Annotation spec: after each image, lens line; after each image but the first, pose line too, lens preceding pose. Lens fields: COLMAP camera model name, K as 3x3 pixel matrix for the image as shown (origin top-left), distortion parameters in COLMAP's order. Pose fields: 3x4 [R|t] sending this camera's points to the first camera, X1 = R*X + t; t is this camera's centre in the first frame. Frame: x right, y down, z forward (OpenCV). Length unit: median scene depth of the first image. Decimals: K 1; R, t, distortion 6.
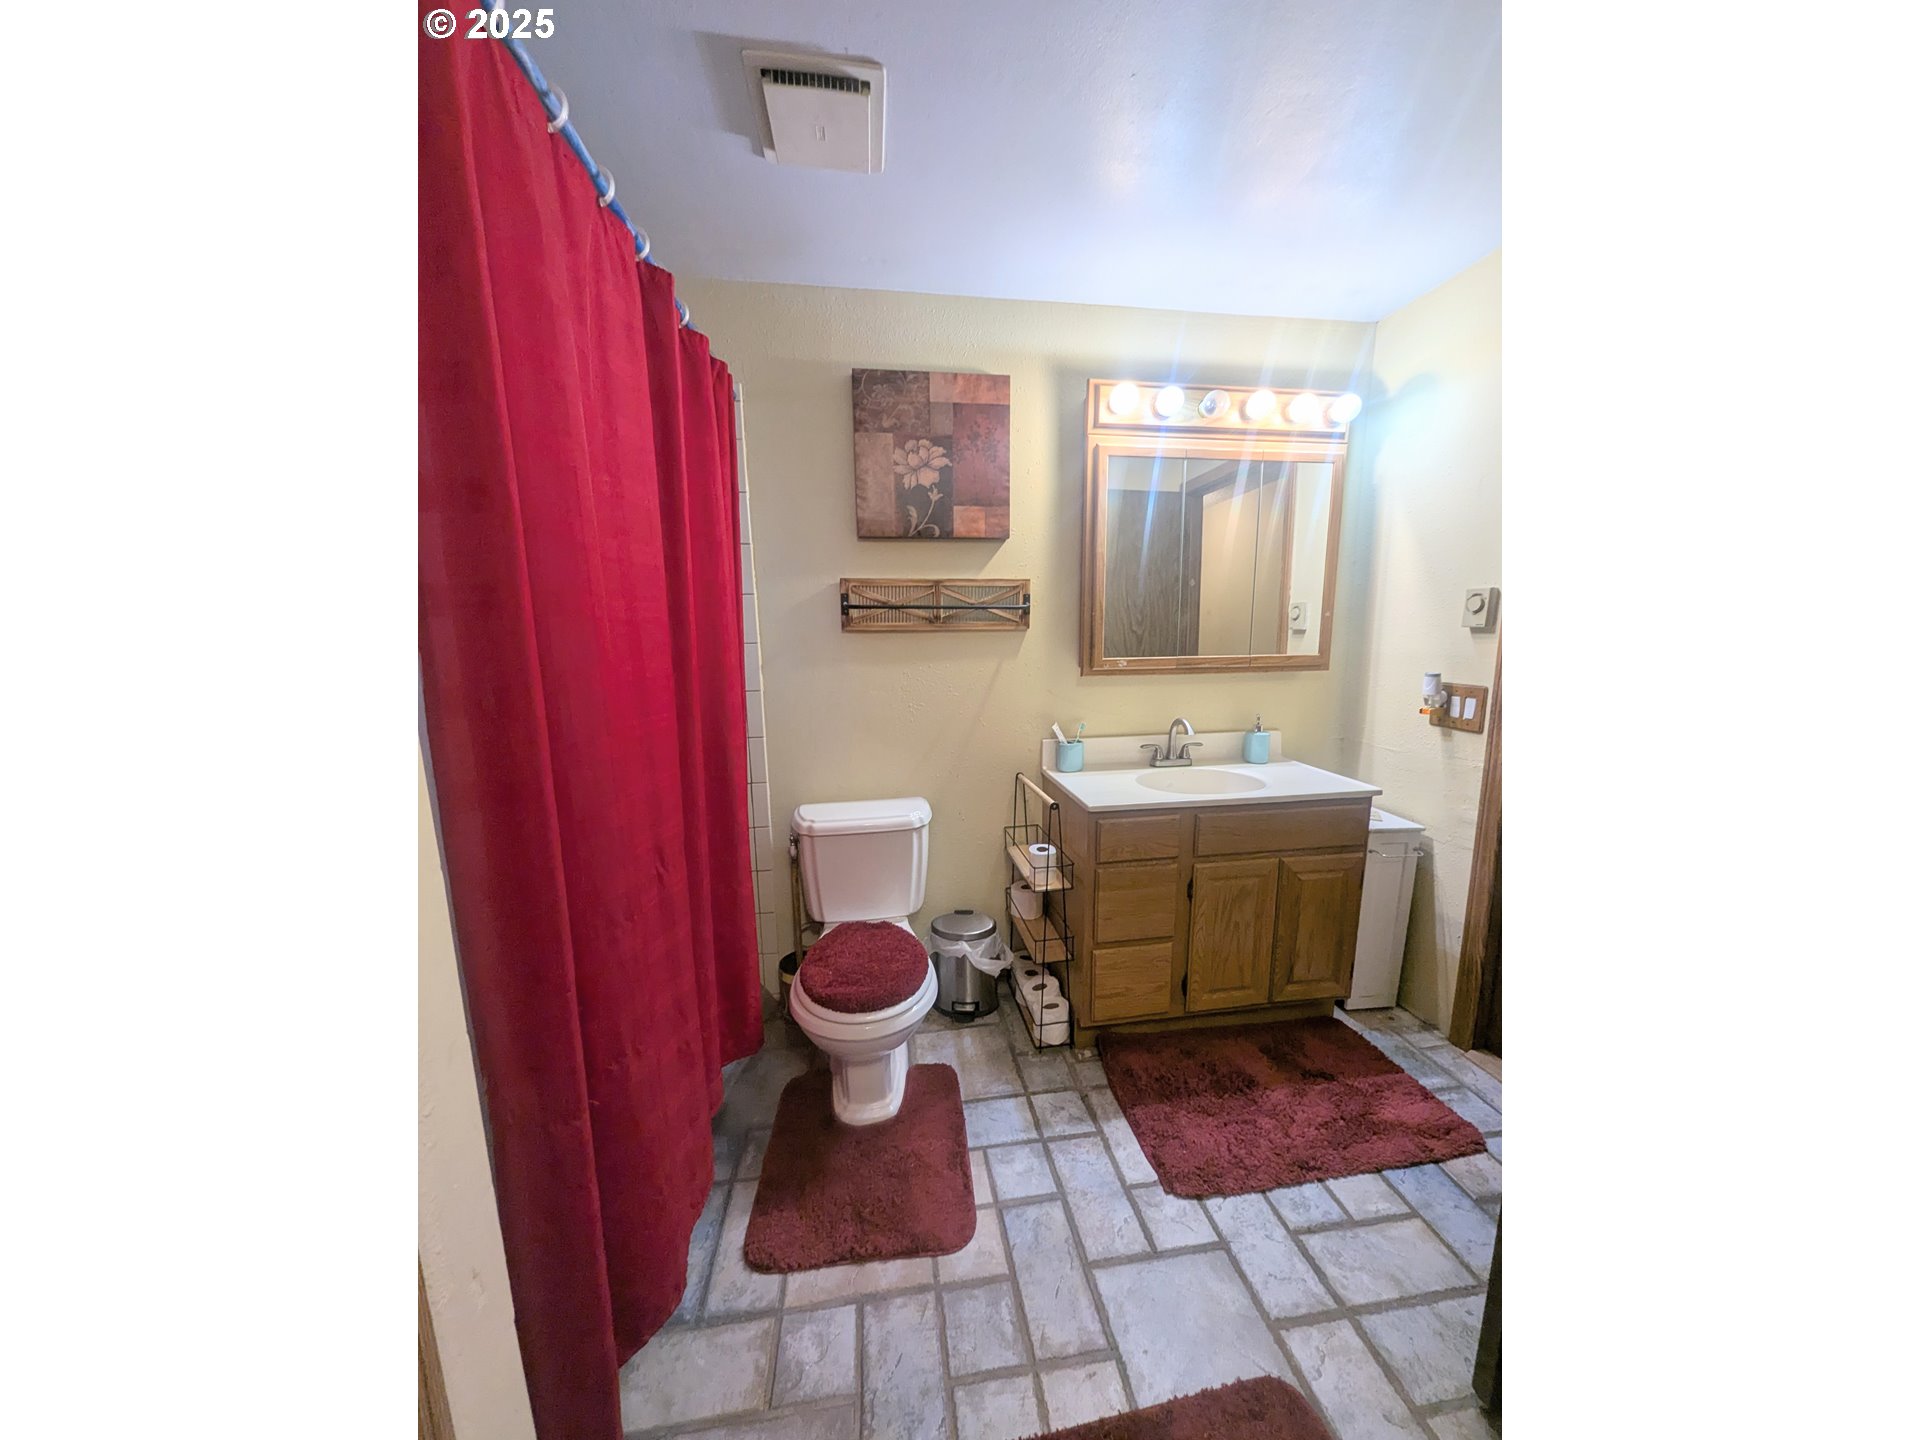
lens RADIAL K [[592.0, 0, 957.7], [0, 592.0, 718.4], [0, 0, 1]] dist [0.000387, 0.000056]
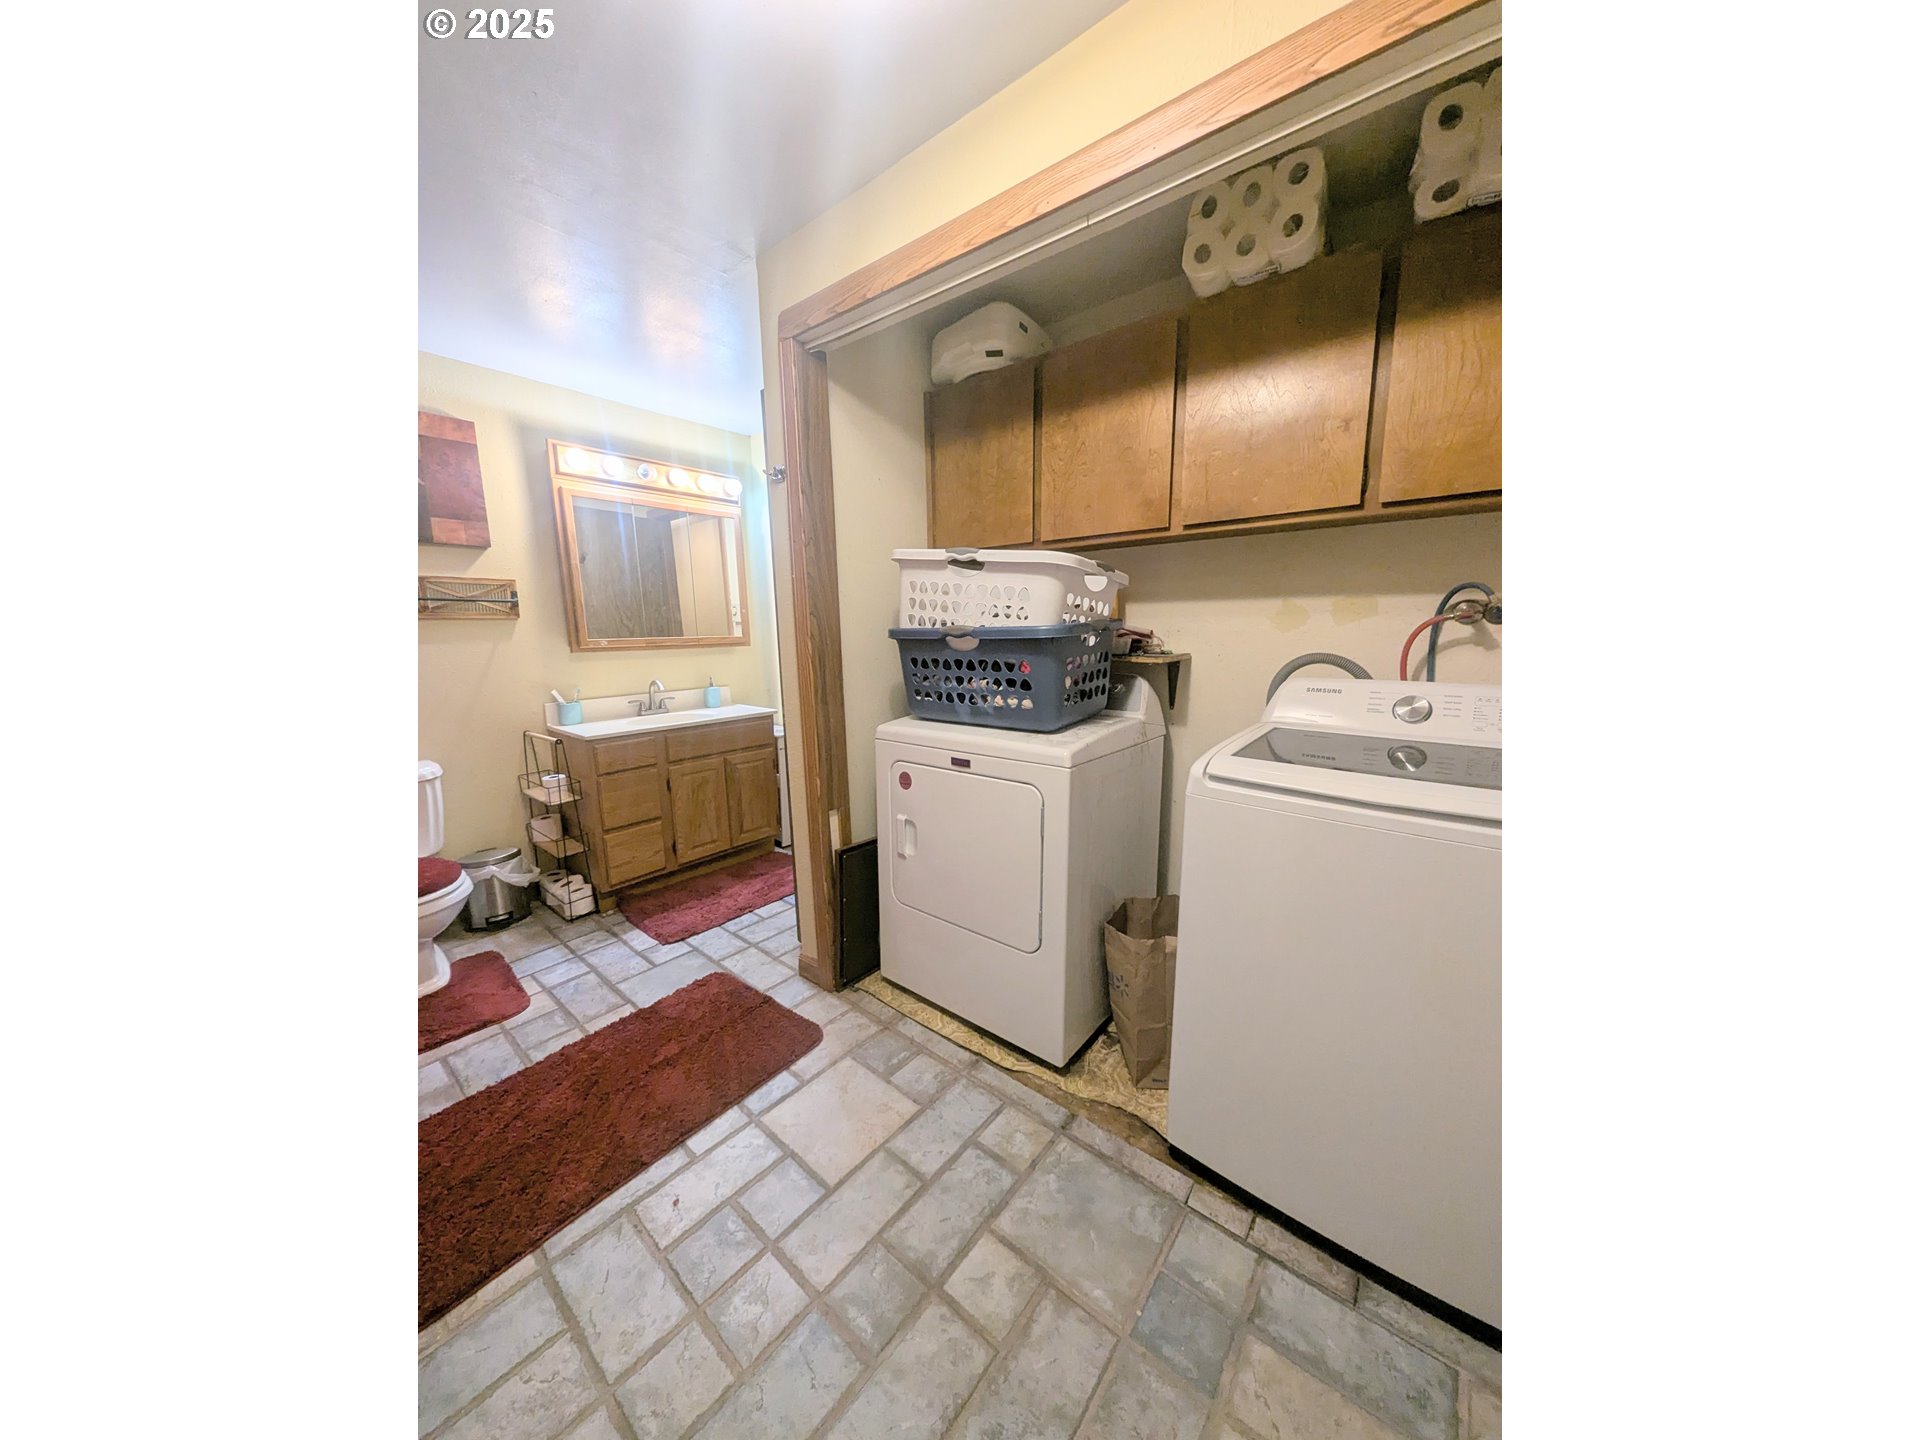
lens RADIAL K [[592.0, 0, 953.2], [0, 592.0, 725.6], [0, 0, 1]] dist [0.000387, 0.000056]
pose [[0.737616, -0.109634, 0.666260, -0.075193], [0.106221, 0.993285, 0.045850, 0.136392], [-0.666813, 0.036951, 0.744309, -0.644955]]
